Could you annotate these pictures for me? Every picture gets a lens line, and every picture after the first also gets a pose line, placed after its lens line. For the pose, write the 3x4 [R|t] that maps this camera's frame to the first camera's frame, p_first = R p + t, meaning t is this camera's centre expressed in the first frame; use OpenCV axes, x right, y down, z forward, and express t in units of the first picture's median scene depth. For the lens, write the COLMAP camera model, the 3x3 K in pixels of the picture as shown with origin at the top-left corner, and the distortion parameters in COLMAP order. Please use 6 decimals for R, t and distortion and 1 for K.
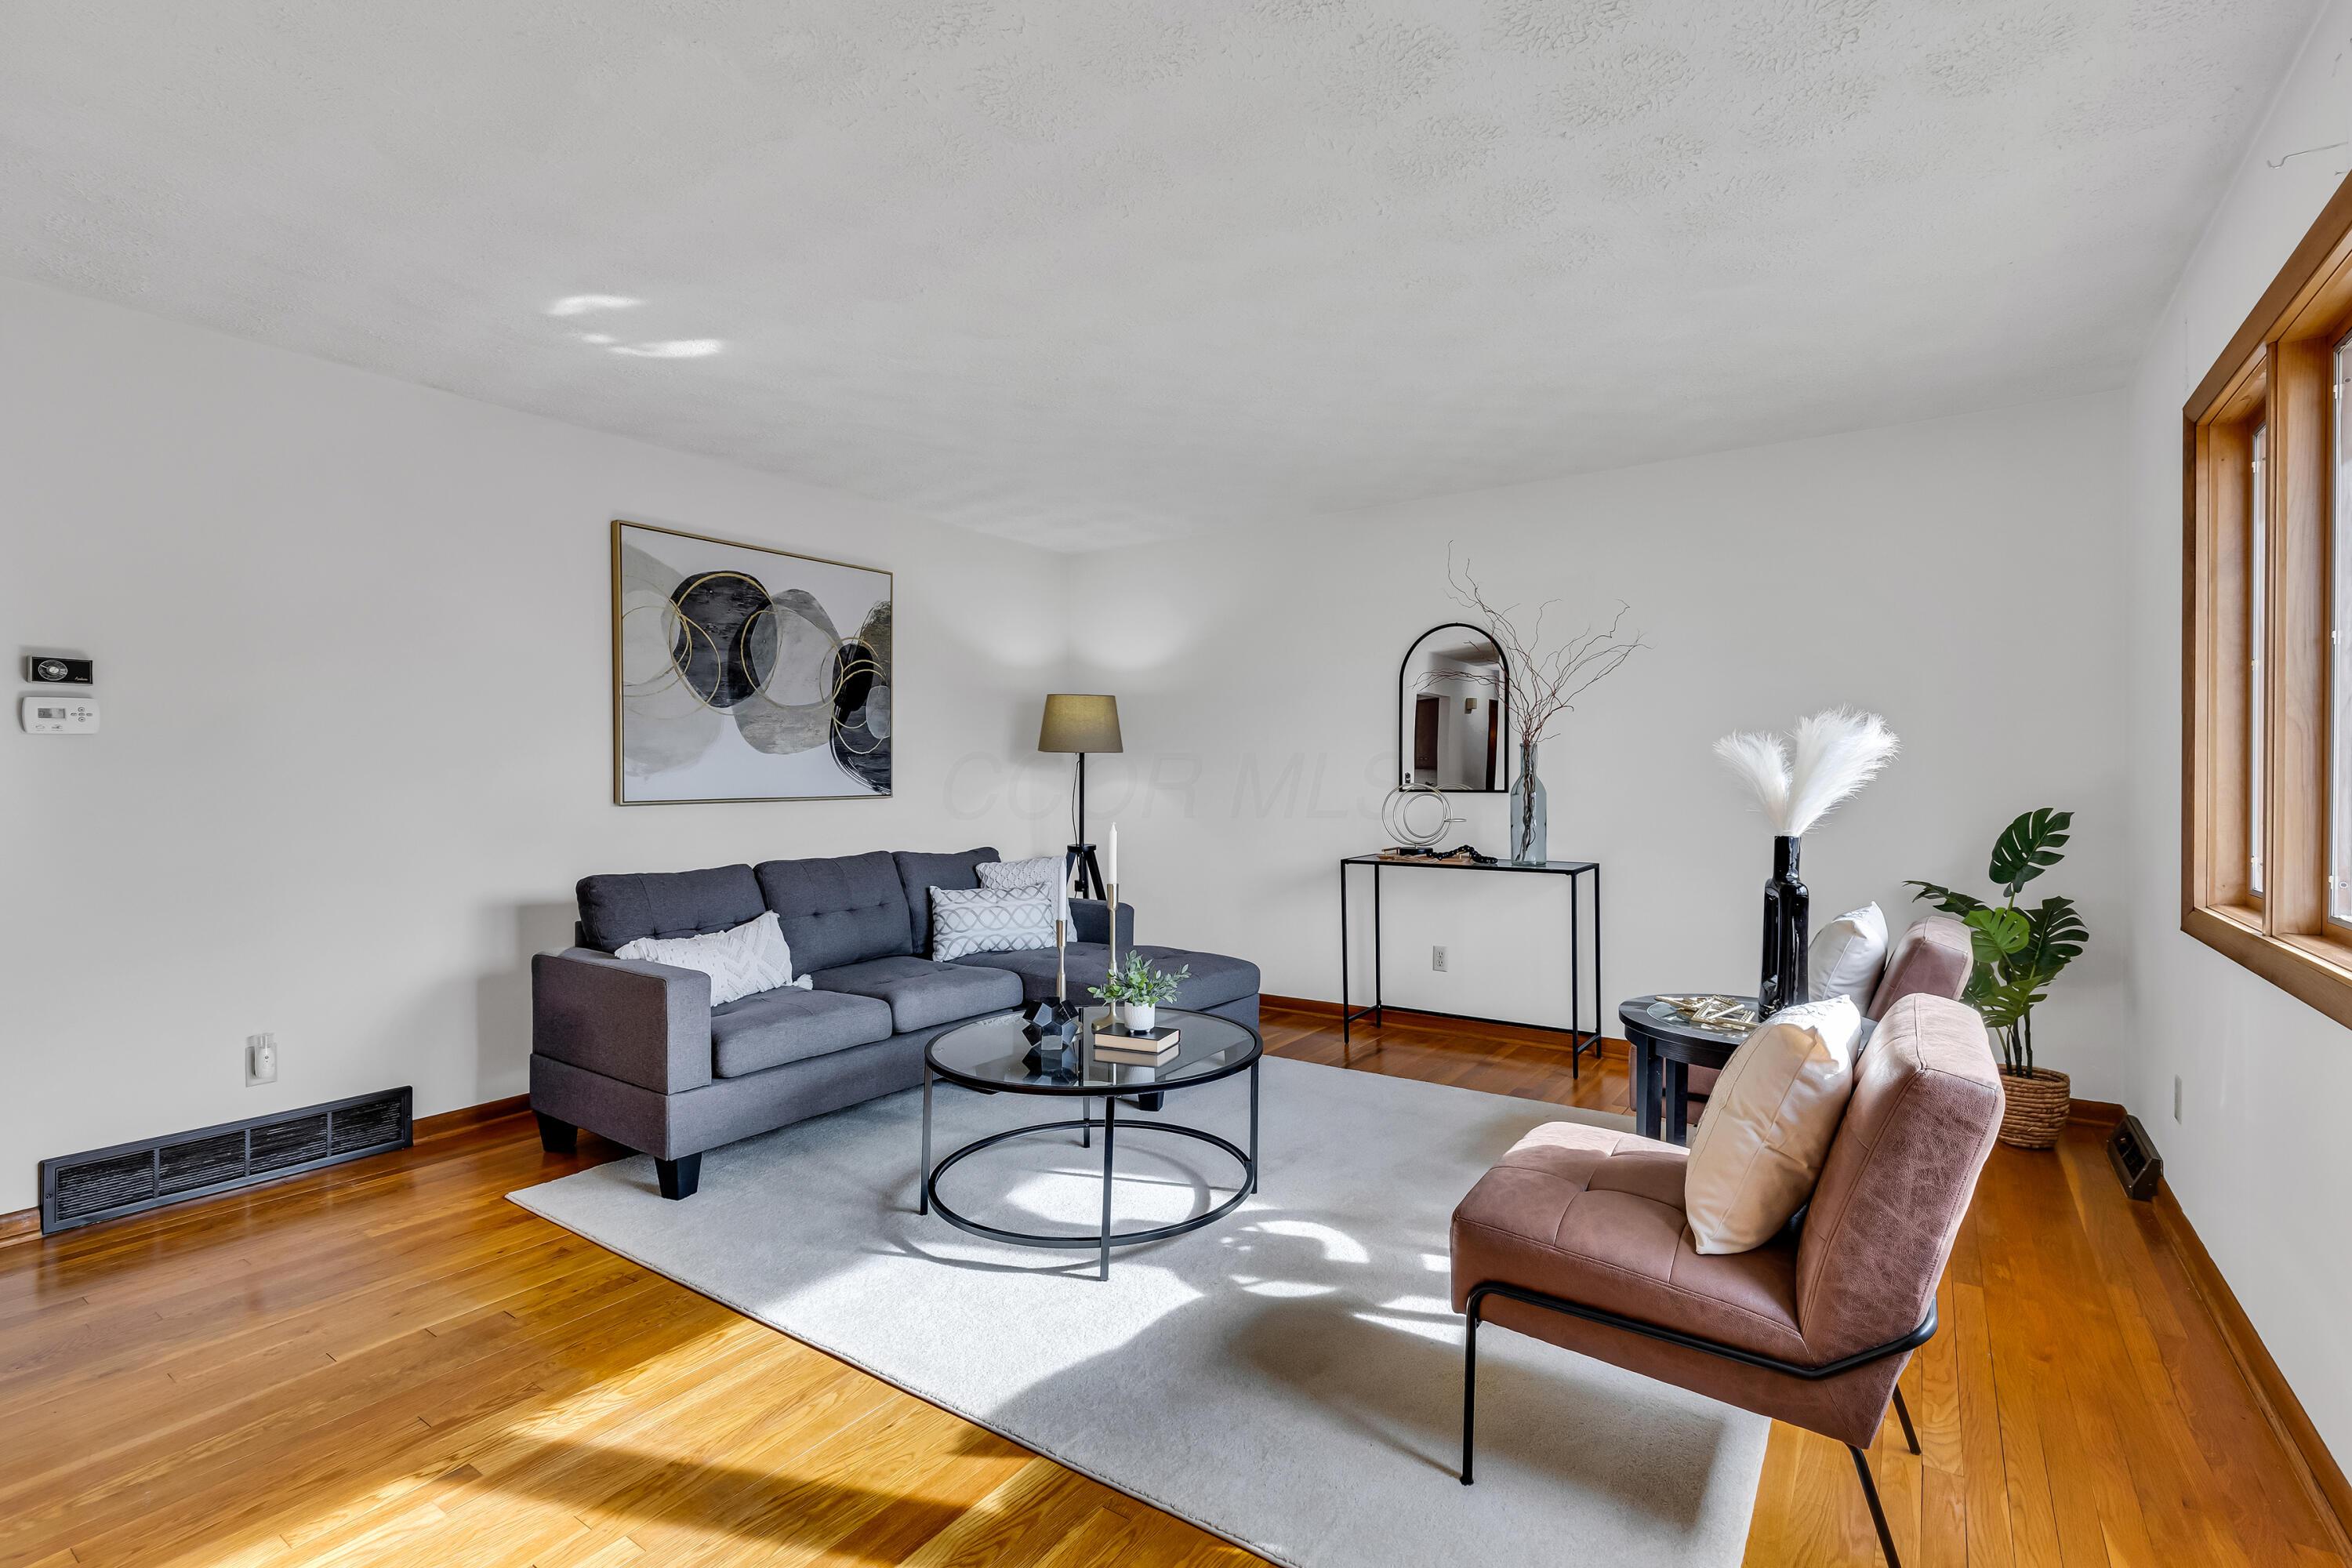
lens RADIAL K [[1073.6, 0, 1224.8], [0, 1073.6, 767.4], [0, 0, 1]] dist [0.009619, -0.000400]
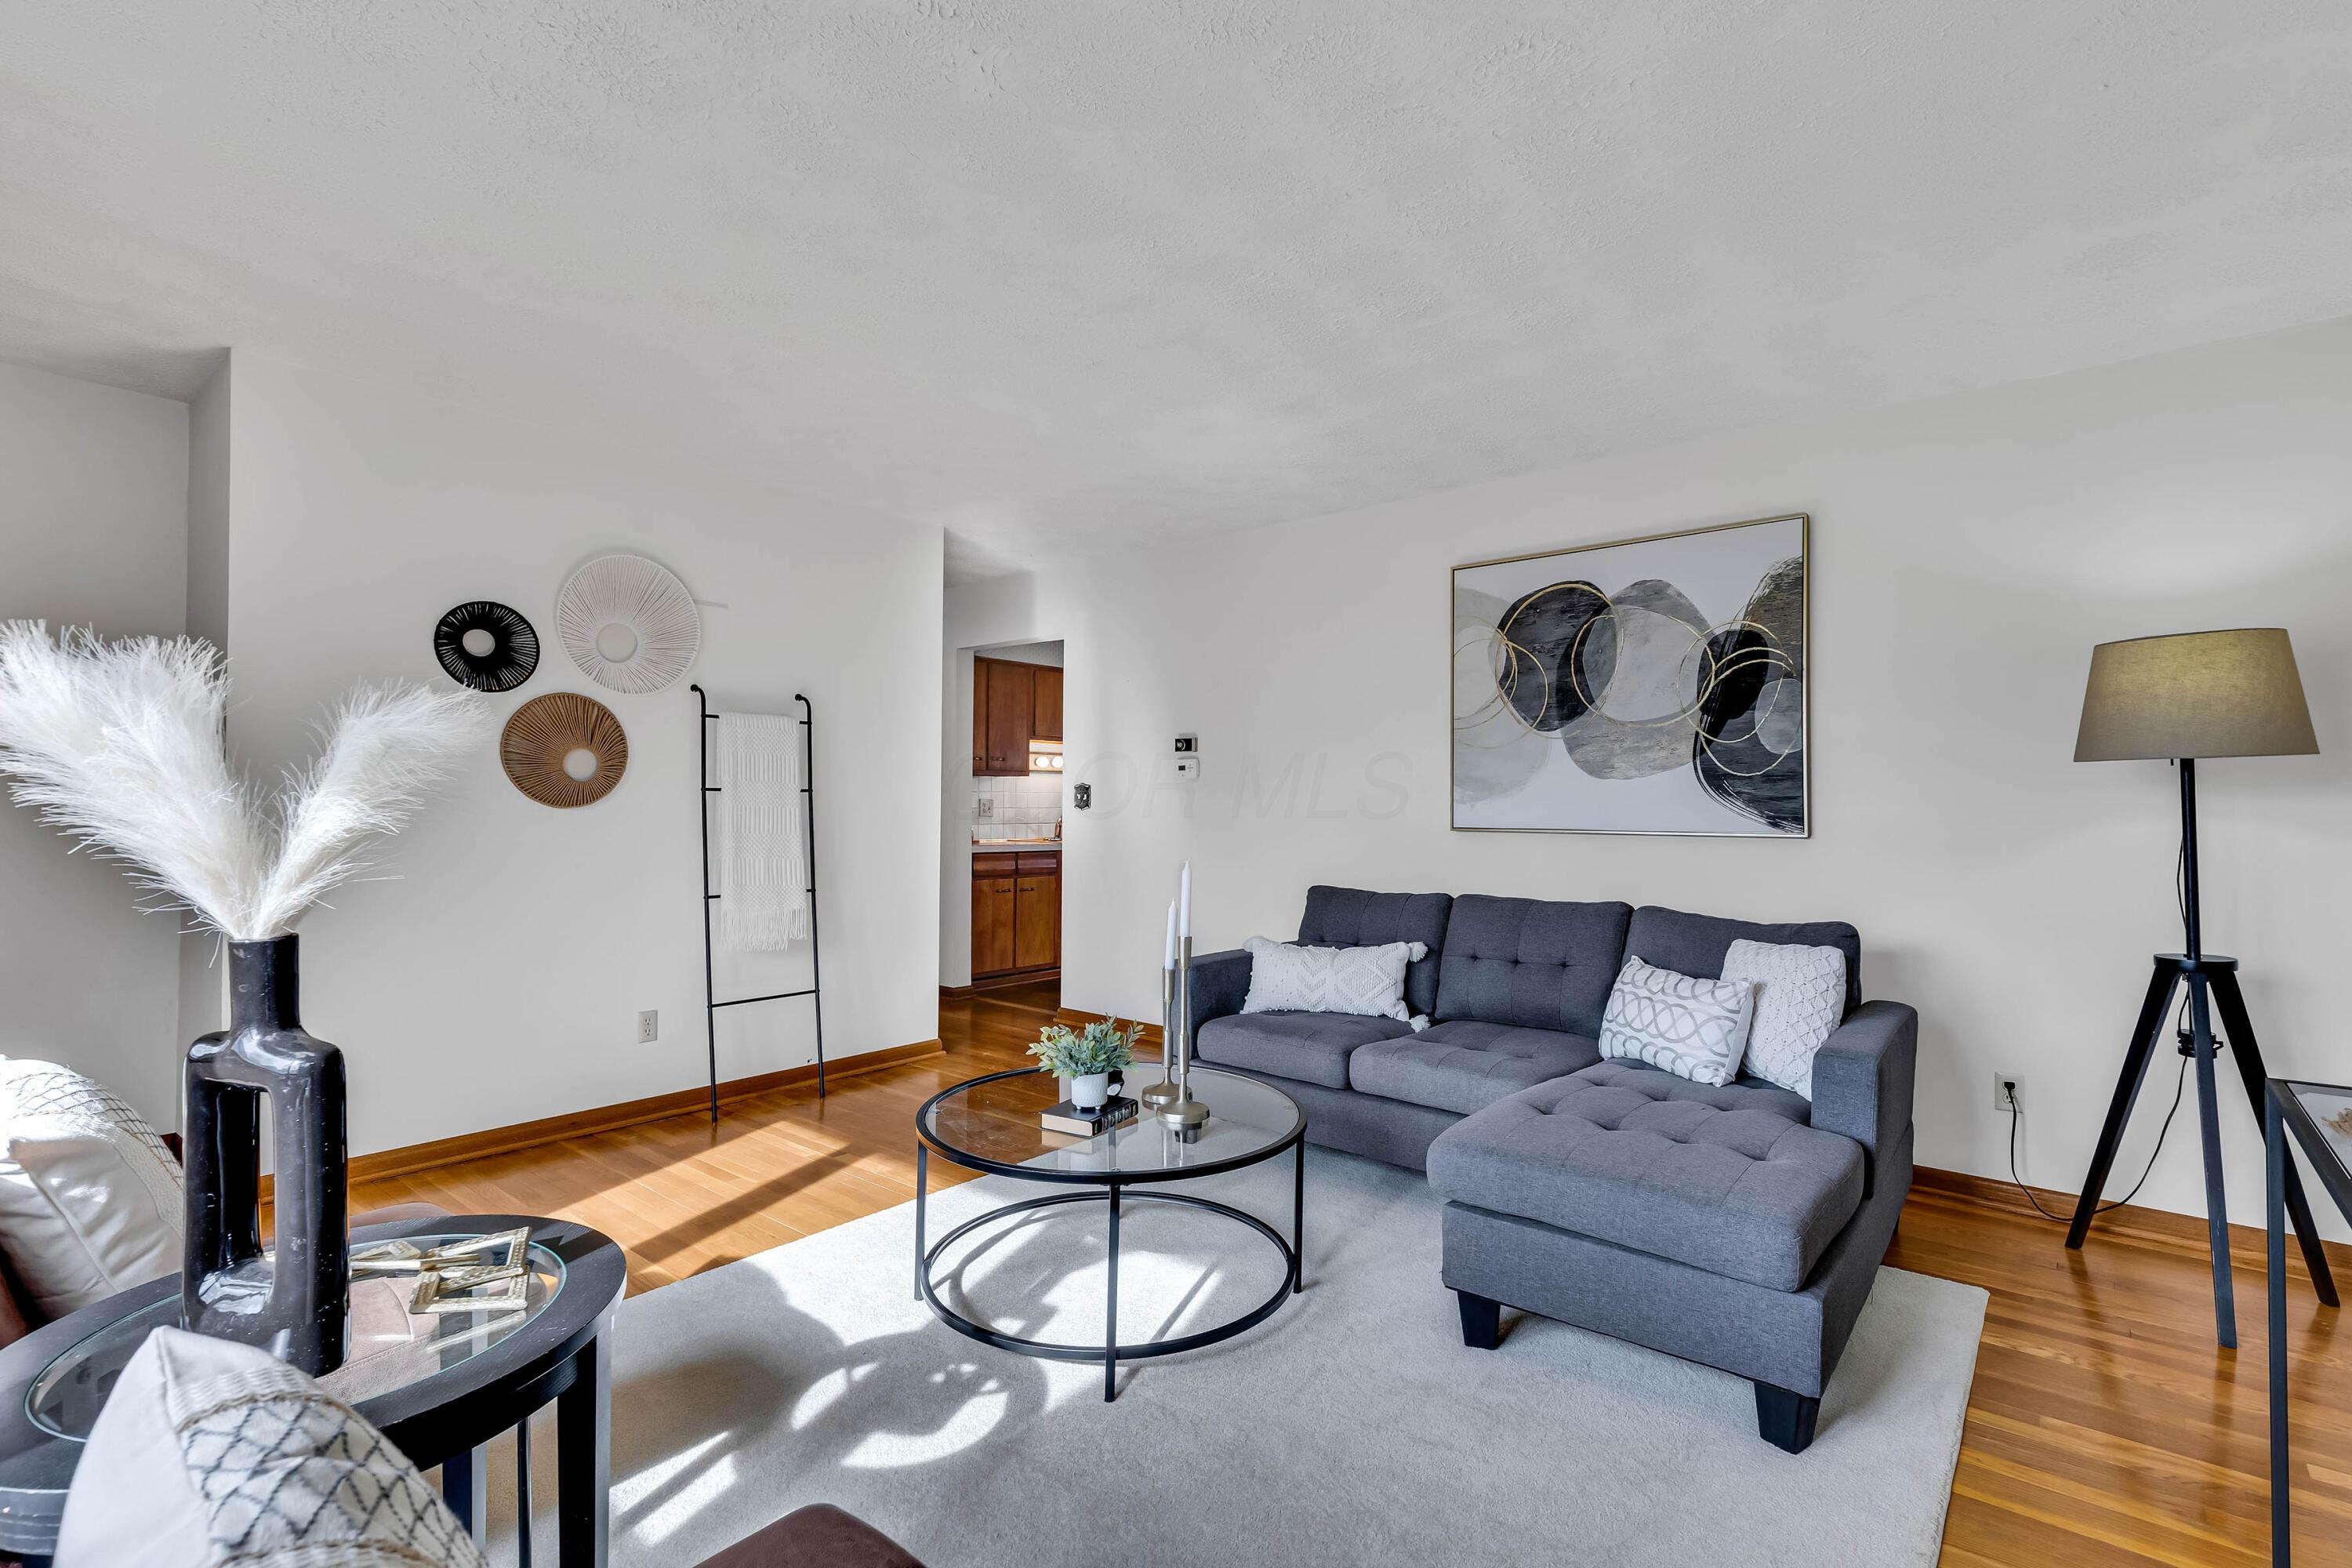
lens RADIAL K [[1073.6, 0, 1166.2], [0, 1073.6, 797.9], [0, 0, 1]] dist [0.009619, -0.000400]
pose [[-0.120477, -0.002138, -0.992714, 0.485226], [0.001337, 0.999996, -0.002316, 0.003886], [0.992715, -0.001606, -0.120474, 0.757603]]
